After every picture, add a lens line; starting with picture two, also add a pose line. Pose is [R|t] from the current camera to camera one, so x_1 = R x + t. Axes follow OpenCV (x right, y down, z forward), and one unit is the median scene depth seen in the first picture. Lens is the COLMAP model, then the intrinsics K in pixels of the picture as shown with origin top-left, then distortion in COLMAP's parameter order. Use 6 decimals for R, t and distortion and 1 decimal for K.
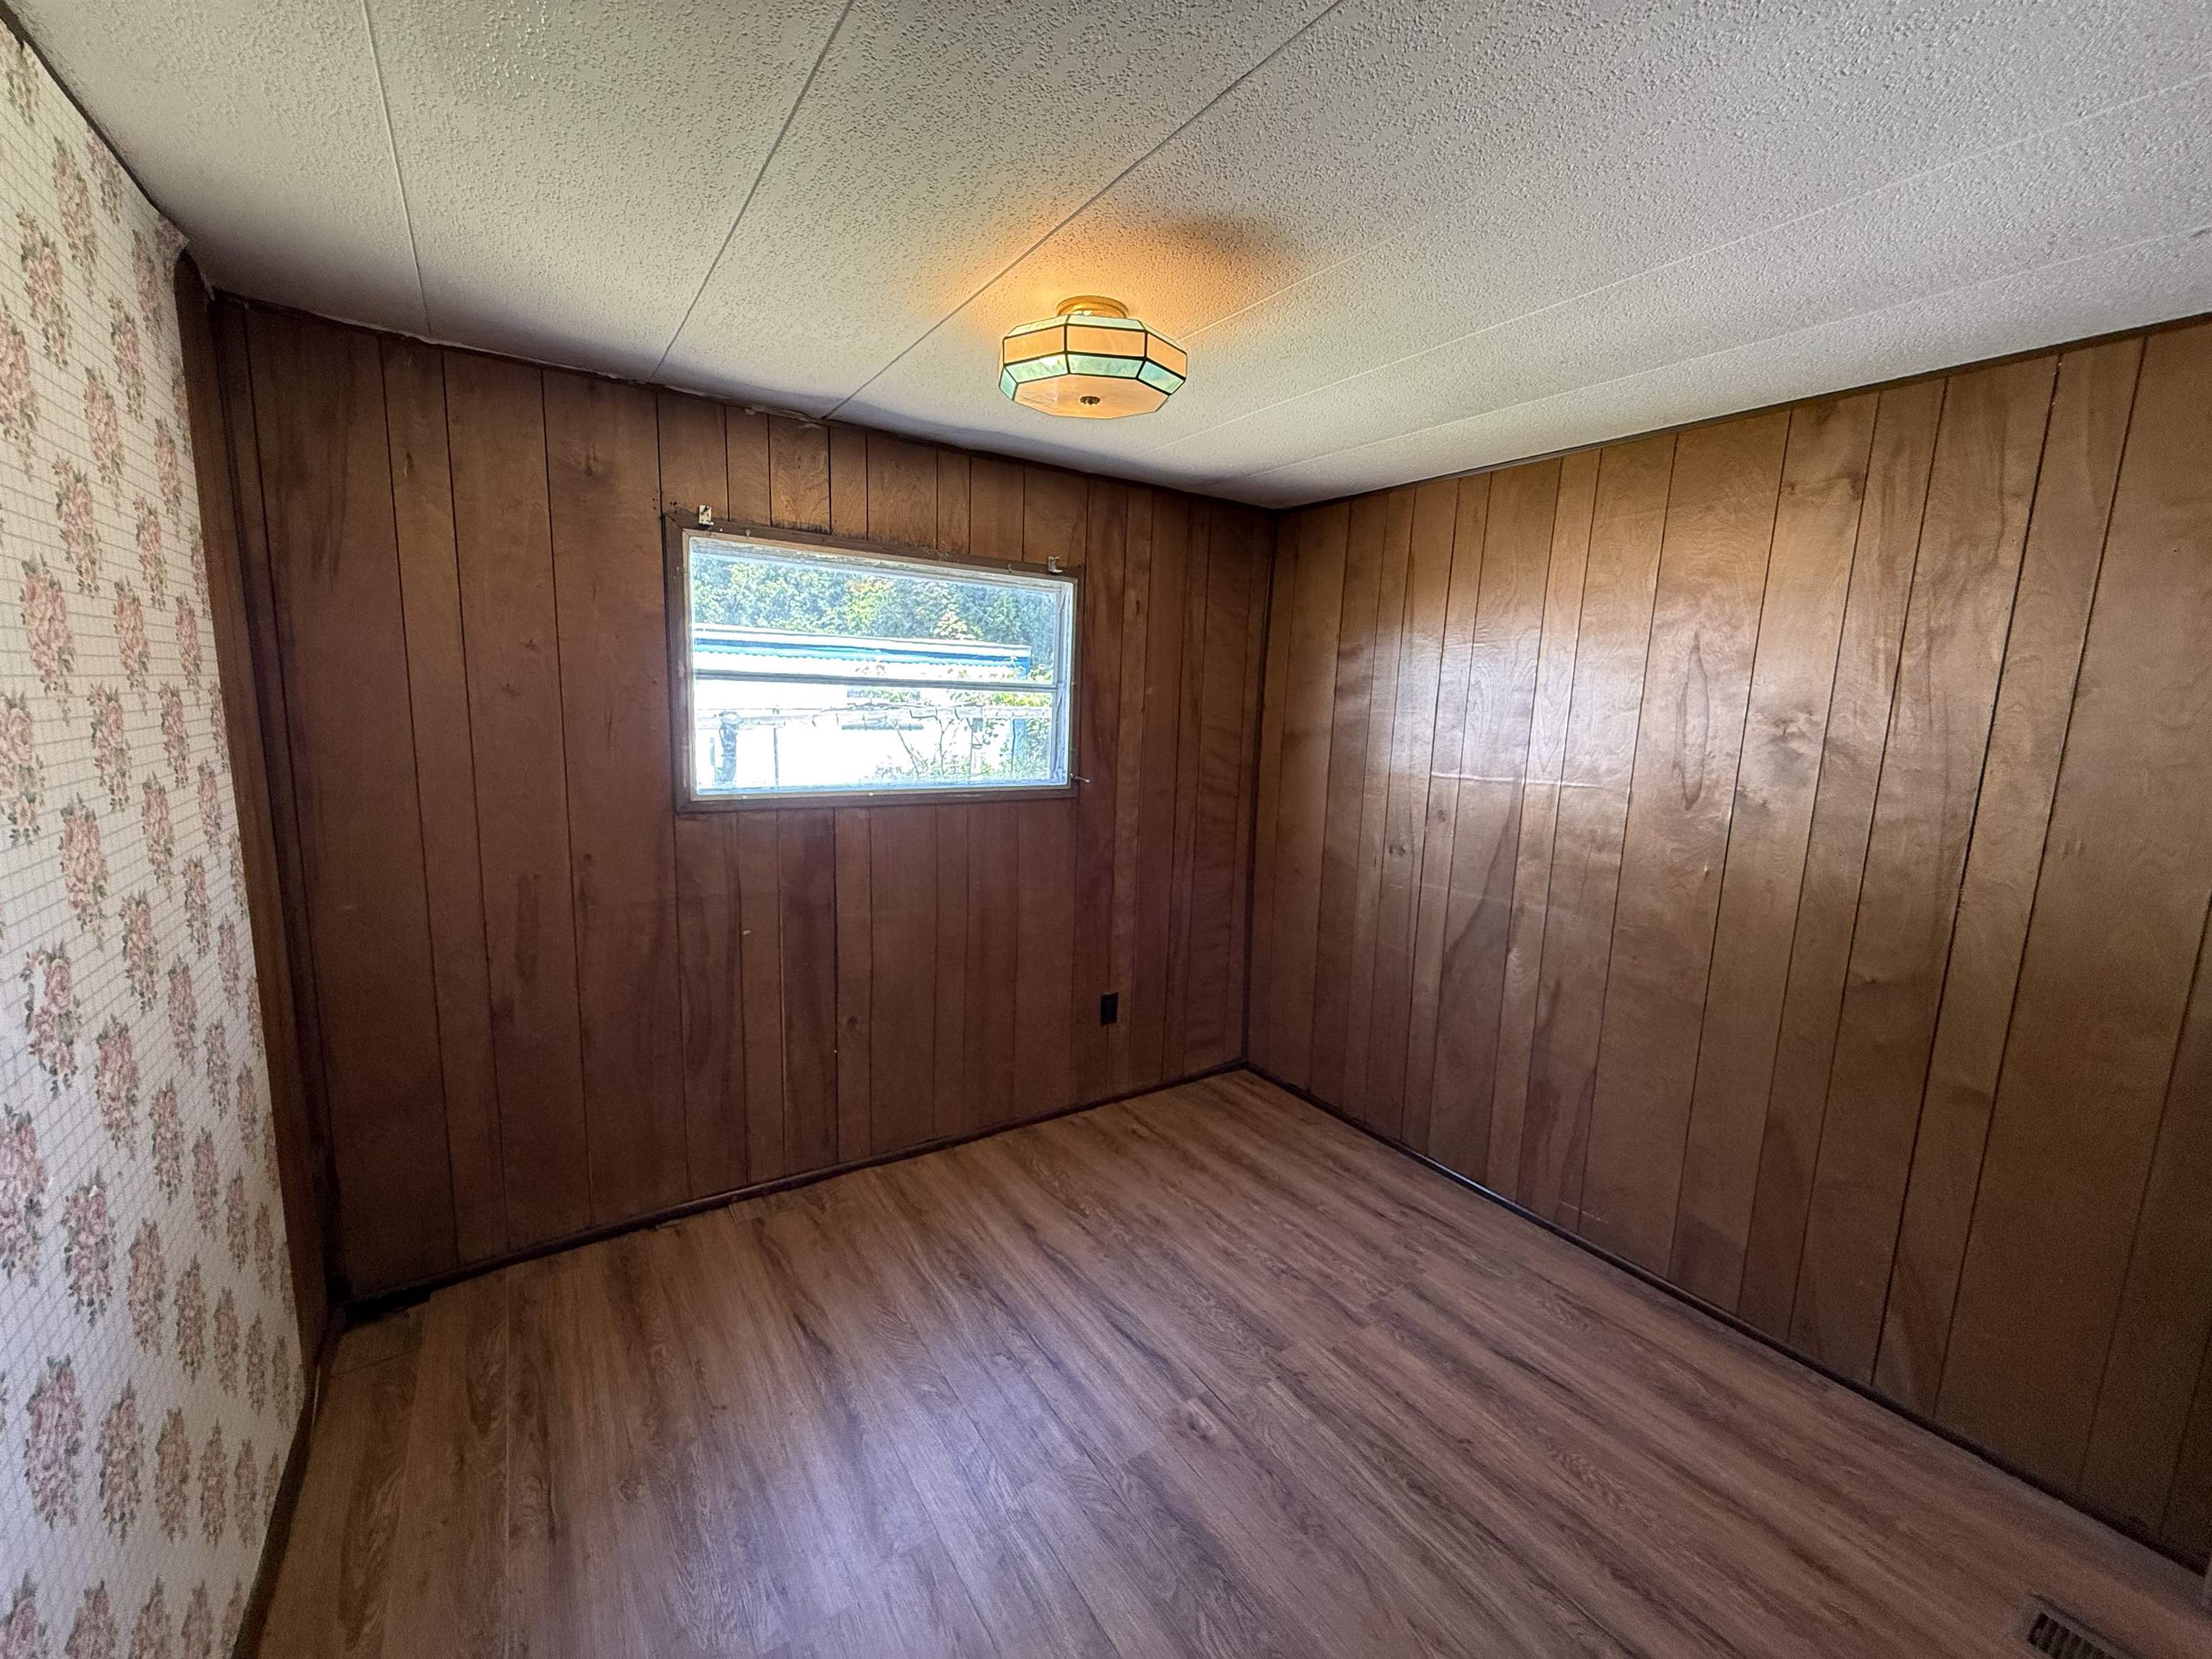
lens RADIAL K [[882.9, 0, 1101.5], [0, 882.9, 826.5], [0, 0, 1]] dist [0.001288, -0.000273]
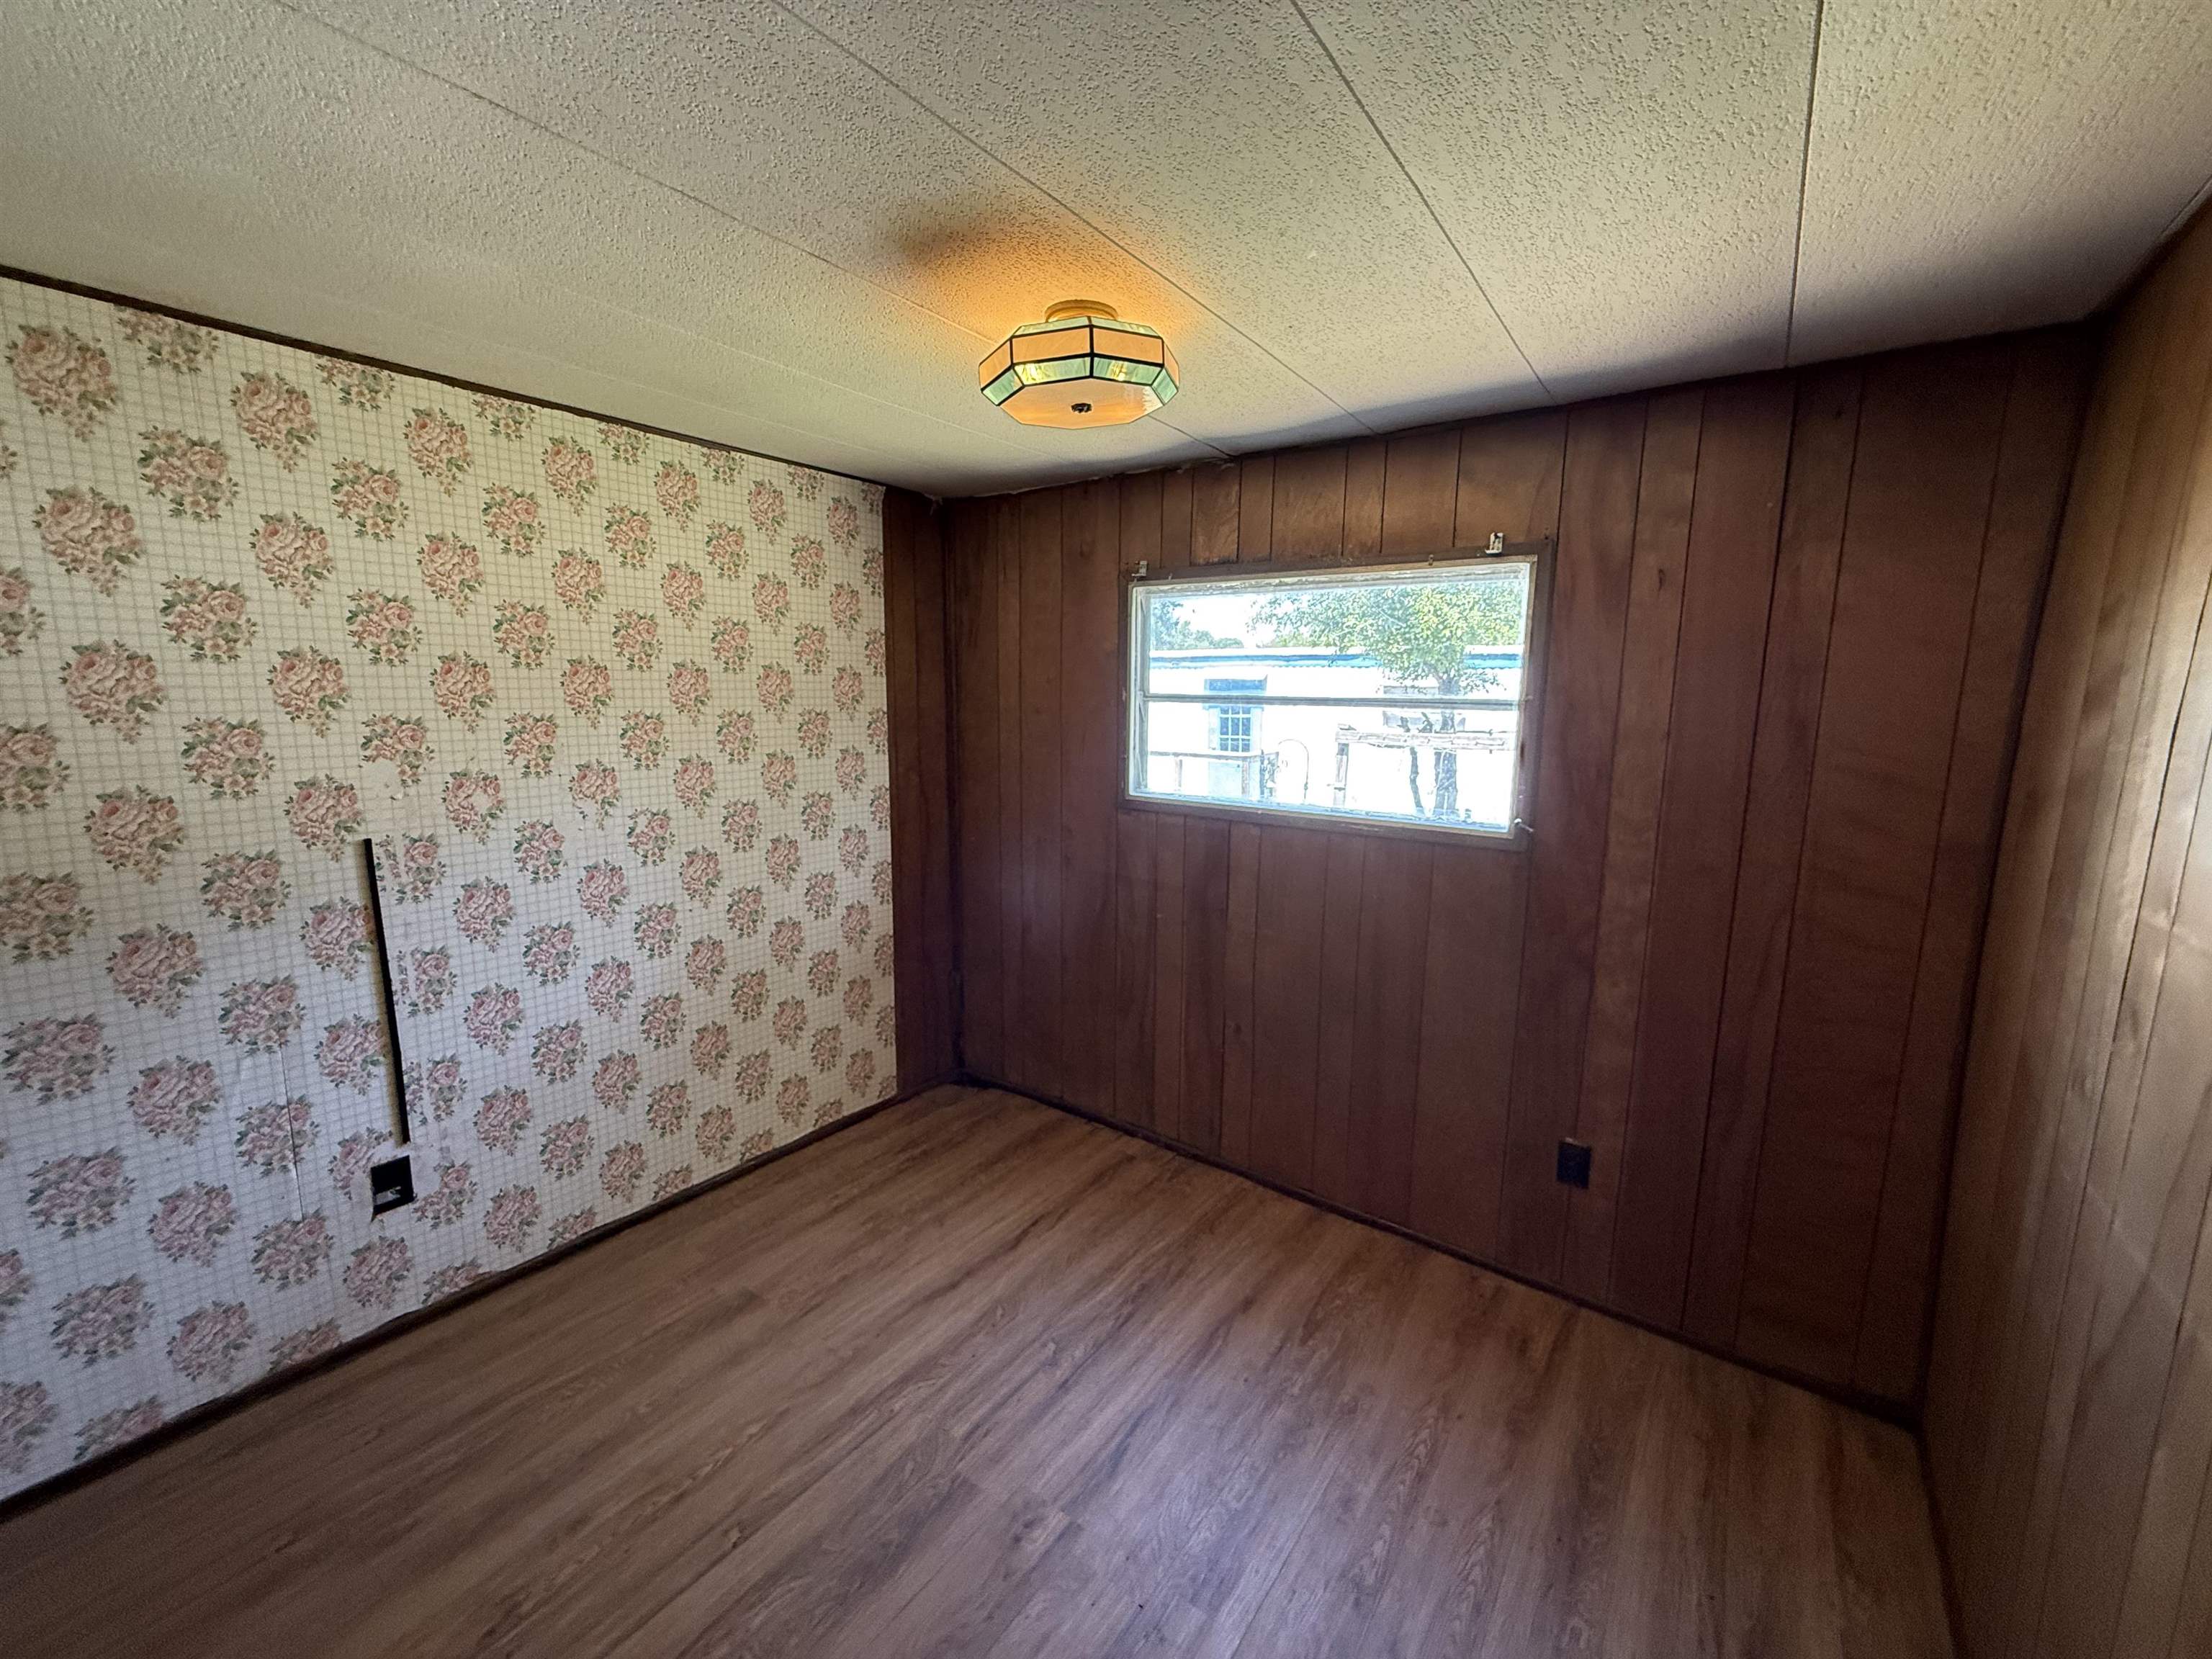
lens RADIAL K [[882.9, 0, 1105.4], [0, 882.9, 827.9], [0, 0, 1]] dist [0.001288, -0.000273]
pose [[0.341575, 0.116144, -0.932650, 0.696752], [-0.137942, 0.987784, 0.072490, -0.075328], [0.929676, 0.103891, 0.353424, 0.537668]]
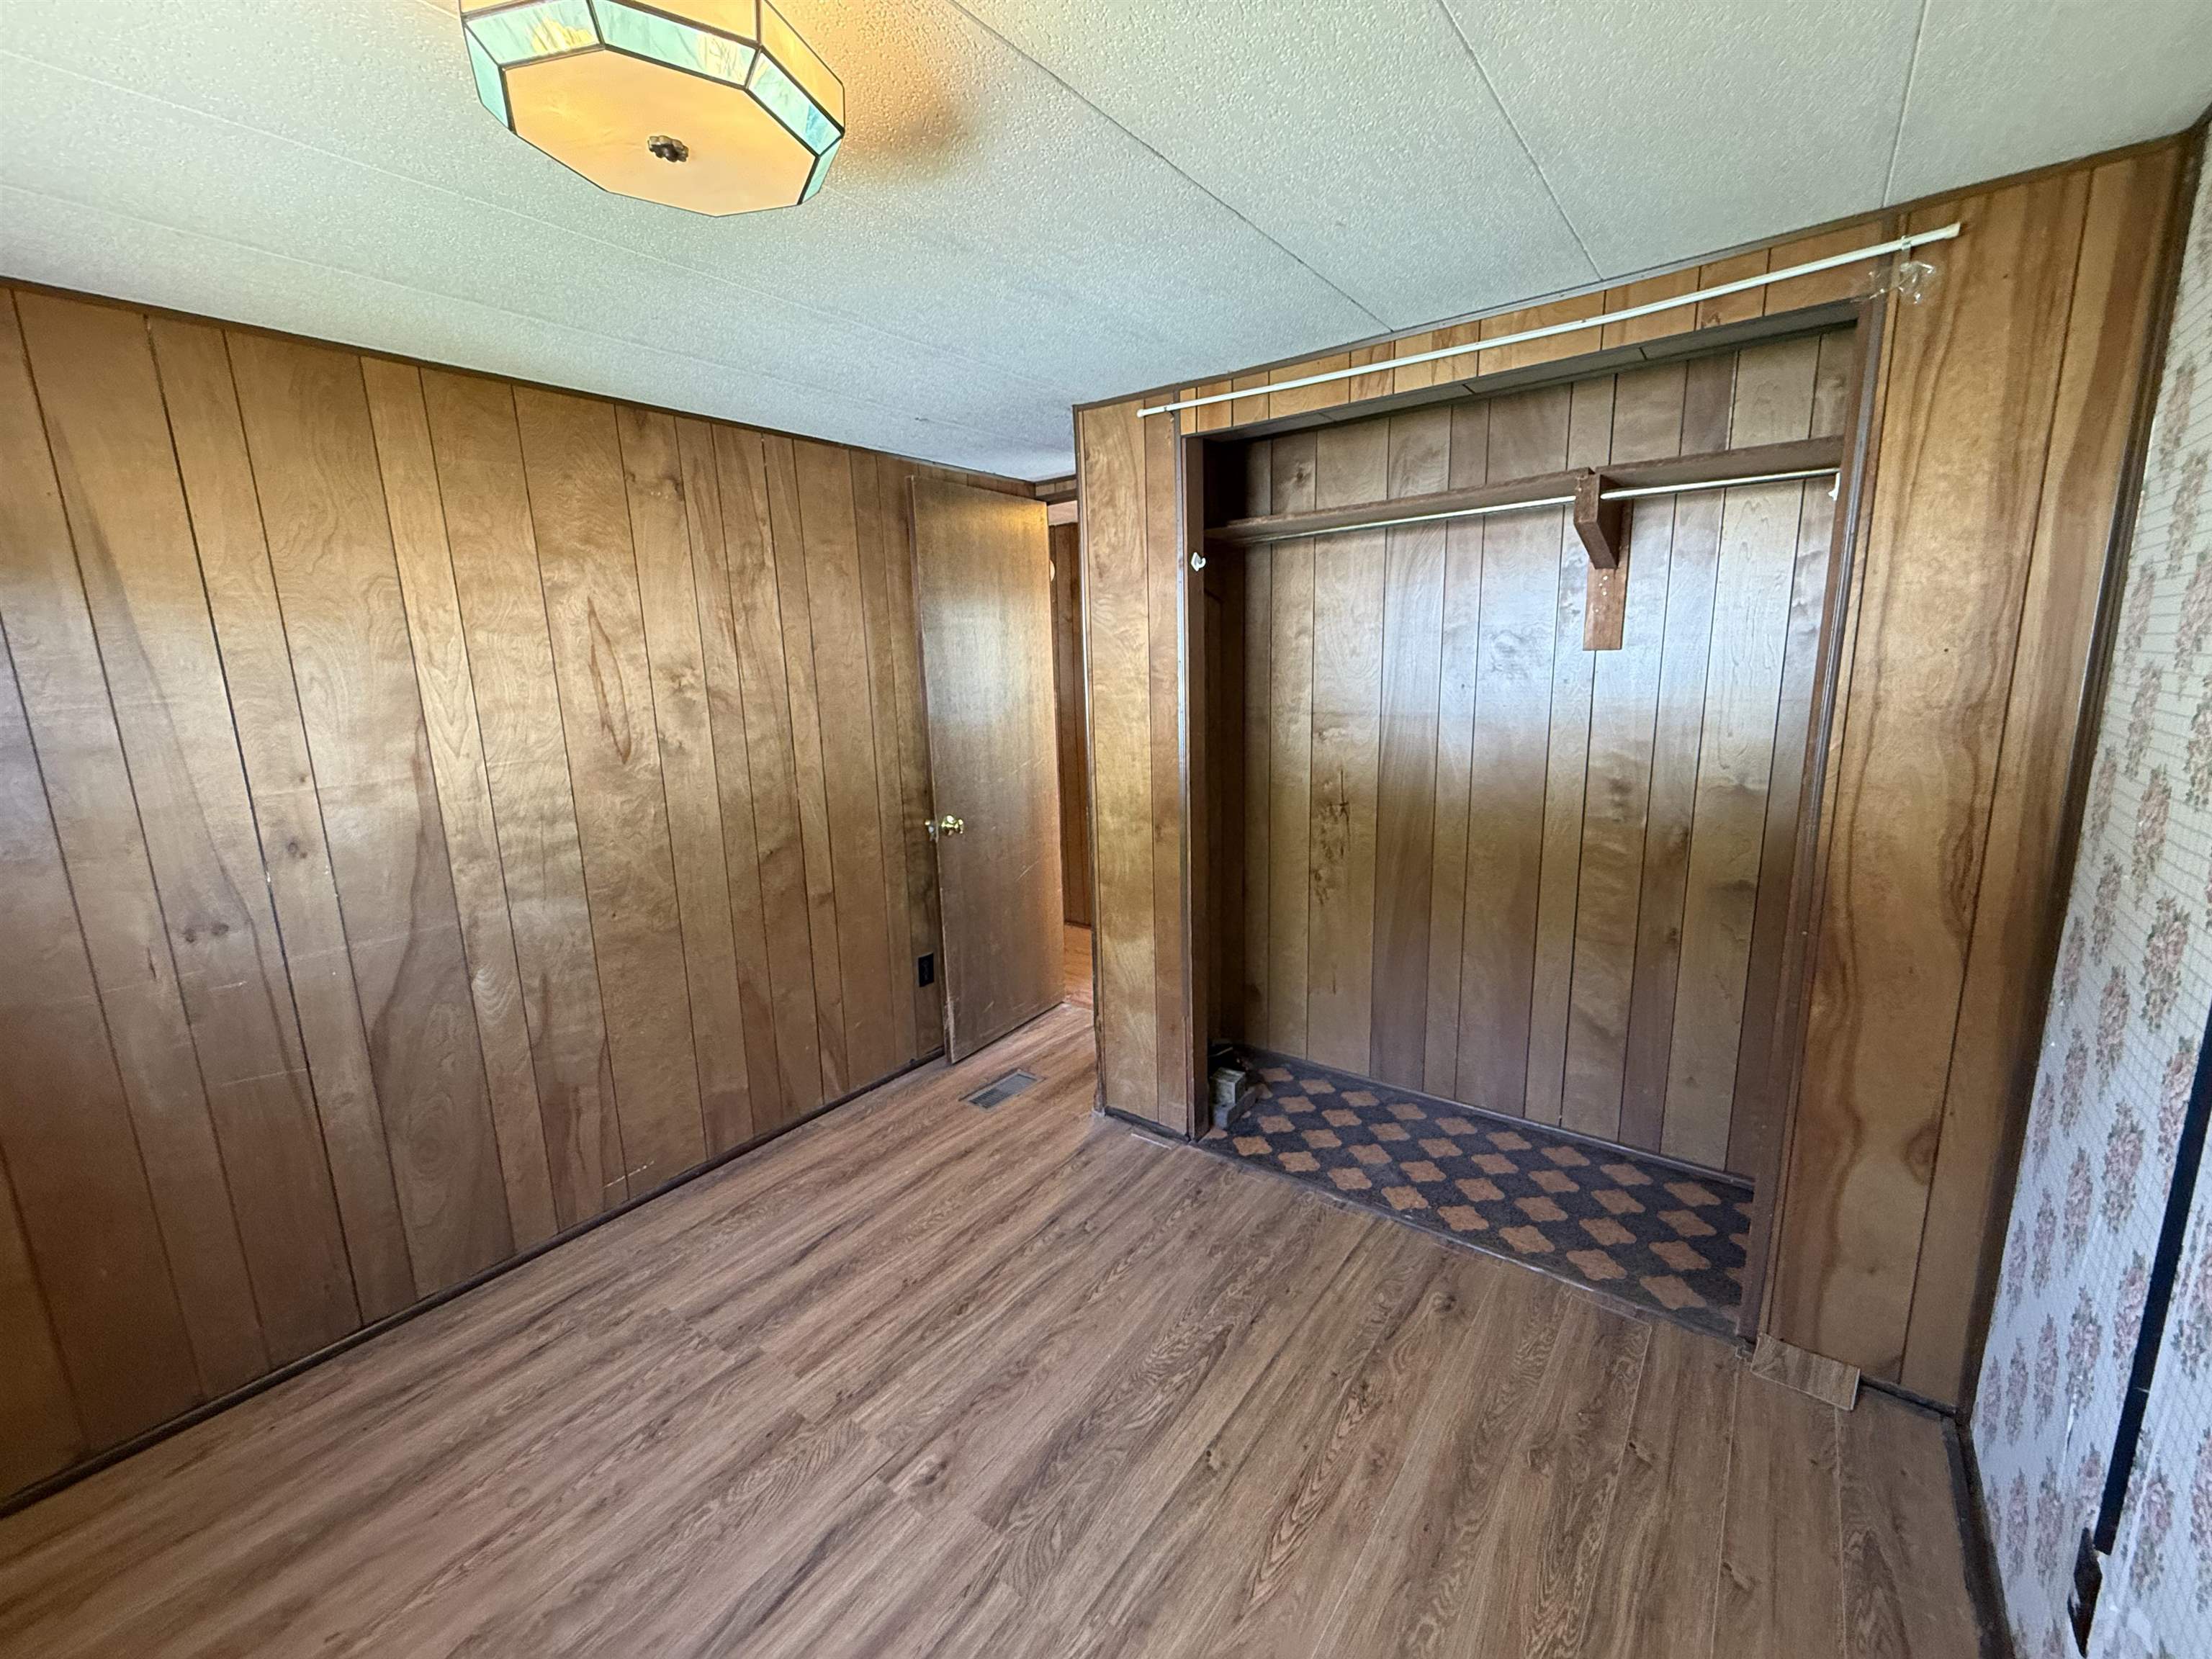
lens RADIAL K [[882.9, 0, 1096.3], [0, 882.9, 830.3], [0, 0, 1]] dist [0.001288, -0.000273]
pose [[-0.314496, -0.206849, 0.926448, -0.513111], [0.159107, 0.950676, 0.266270, -0.131473], [-0.935830, 0.231145, -0.266073, 0.731657]]
